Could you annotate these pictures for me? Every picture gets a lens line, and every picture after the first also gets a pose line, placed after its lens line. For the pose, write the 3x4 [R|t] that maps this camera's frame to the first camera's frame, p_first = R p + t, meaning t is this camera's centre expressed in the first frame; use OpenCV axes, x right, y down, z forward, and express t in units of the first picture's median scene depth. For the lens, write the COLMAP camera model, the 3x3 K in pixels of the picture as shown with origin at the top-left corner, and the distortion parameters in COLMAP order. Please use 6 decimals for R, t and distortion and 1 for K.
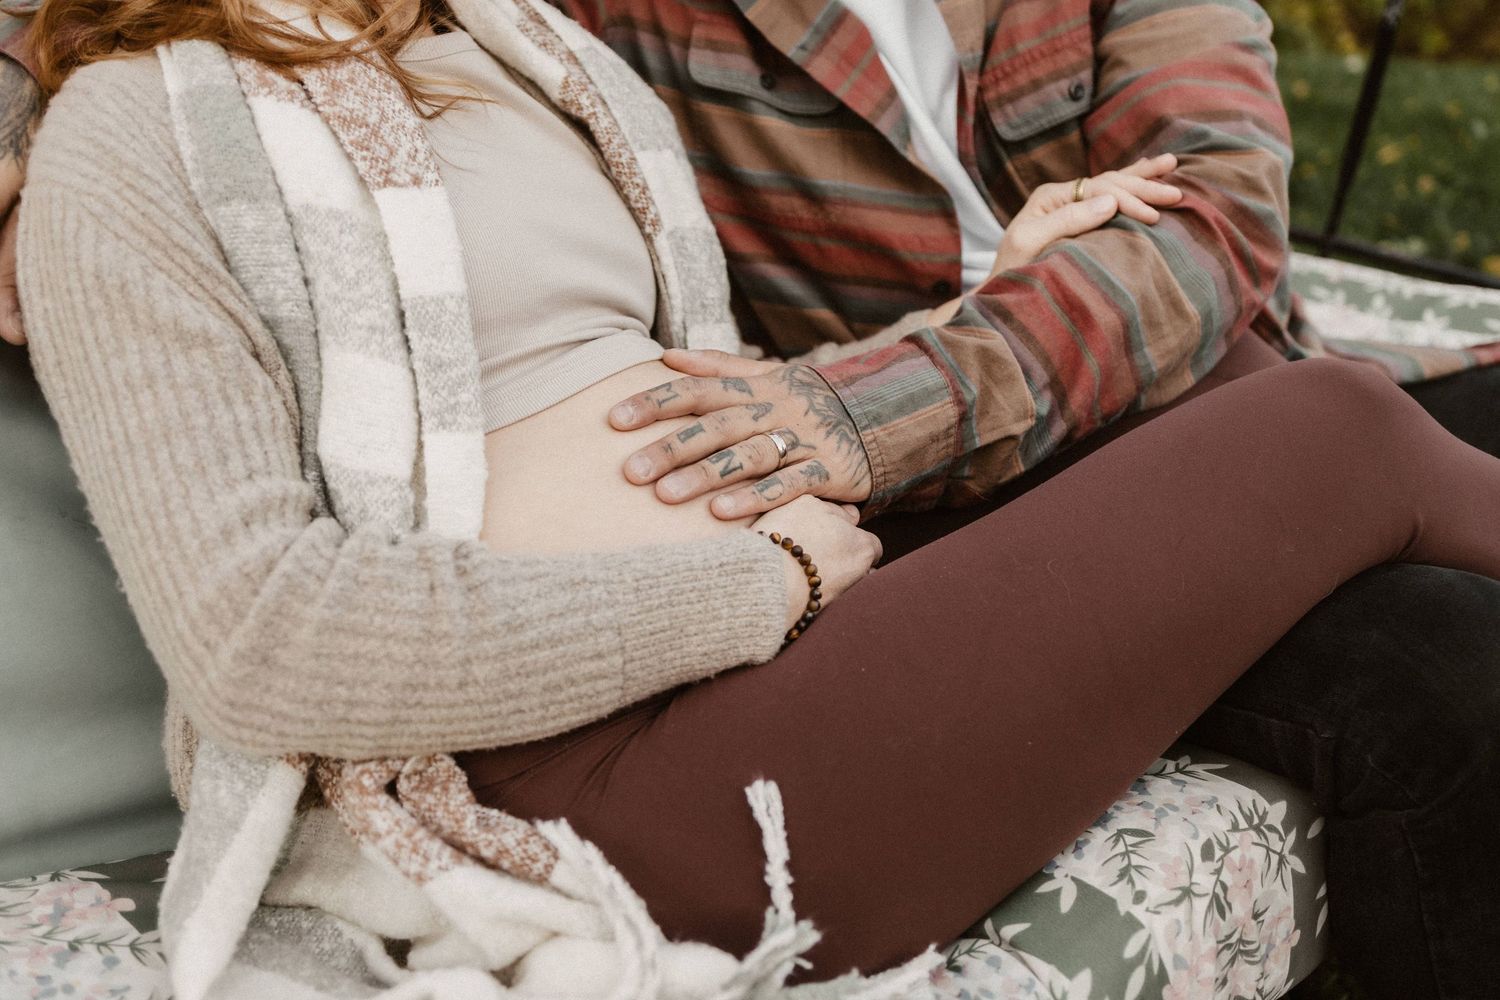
lens RADIAL K [[1487.4, 0, 755.6], [0, 1487.4, 558.7], [0, 0, 1]] dist [0.003107, 0.003268]
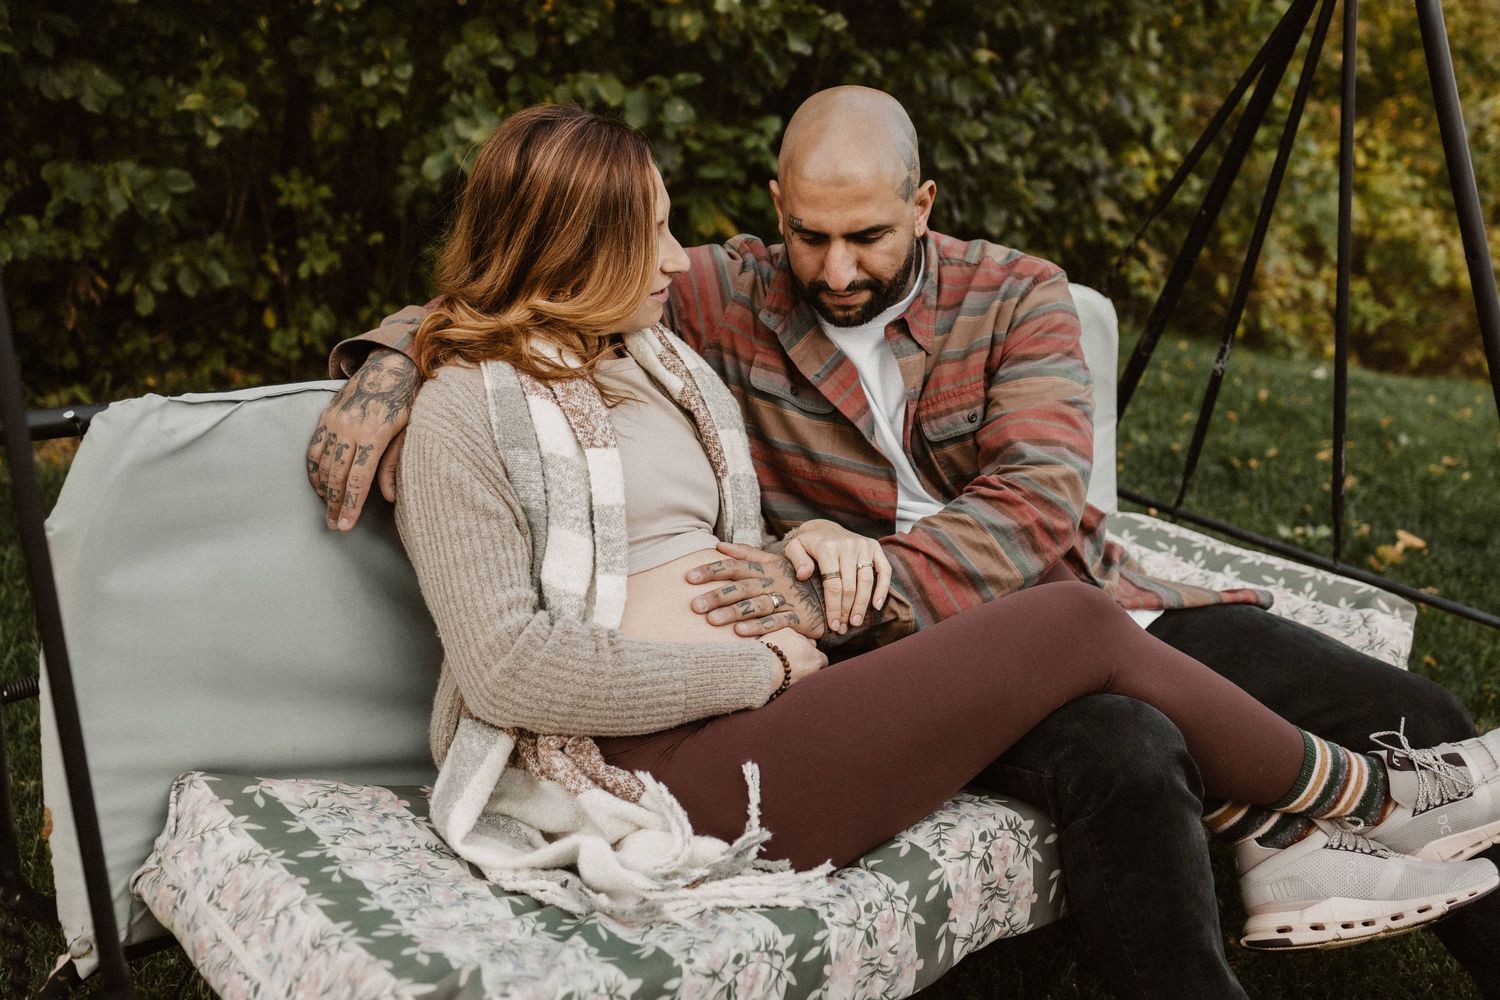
lens RADIAL K [[1487.4, 0, 755.6], [0, 1487.4, 558.7], [0, 0, 1]] dist [0.003107, 0.003268]
pose [[0.994708, 0.101464, -0.016147, 0.014266], [-0.102679, 0.987181, -0.122189, 0.113686], [0.003543, 0.123201, 0.992375, -0.936606]]
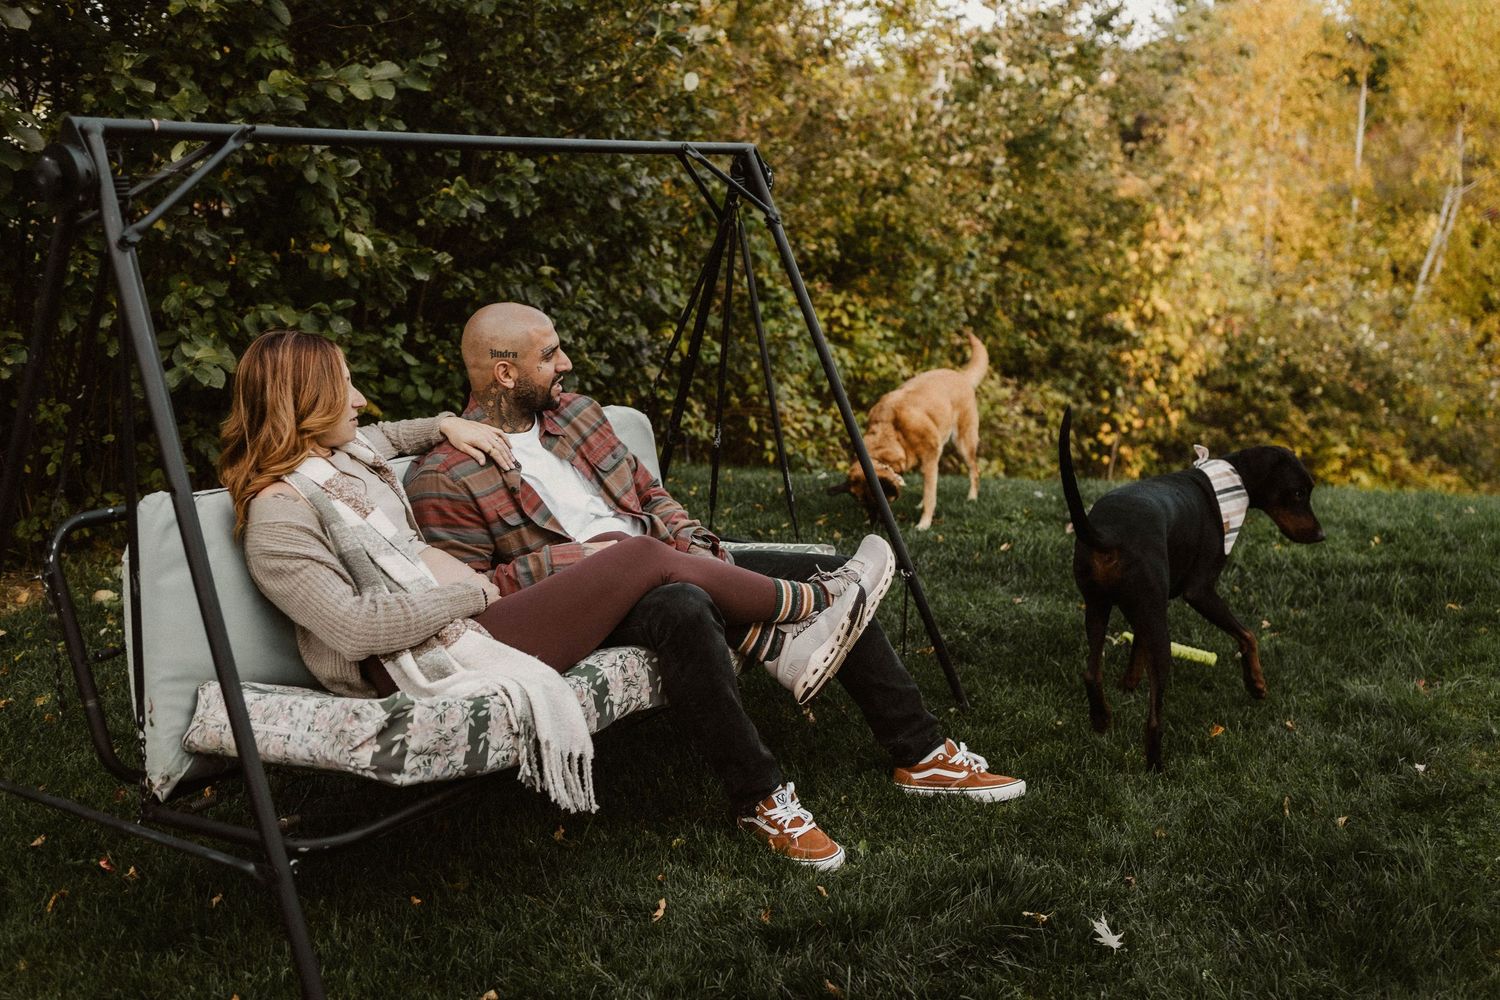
lens RADIAL K [[1487.4, 0, 755.6], [0, 1487.4, 558.7], [0, 0, 1]] dist [0.003107, 0.003268]
pose [[0.970175, -0.028871, 0.240678, -0.269017], [0.089959, 0.964861, -0.246882, 0.947332], [-0.225093, 0.261170, 0.938682, -2.755522]]
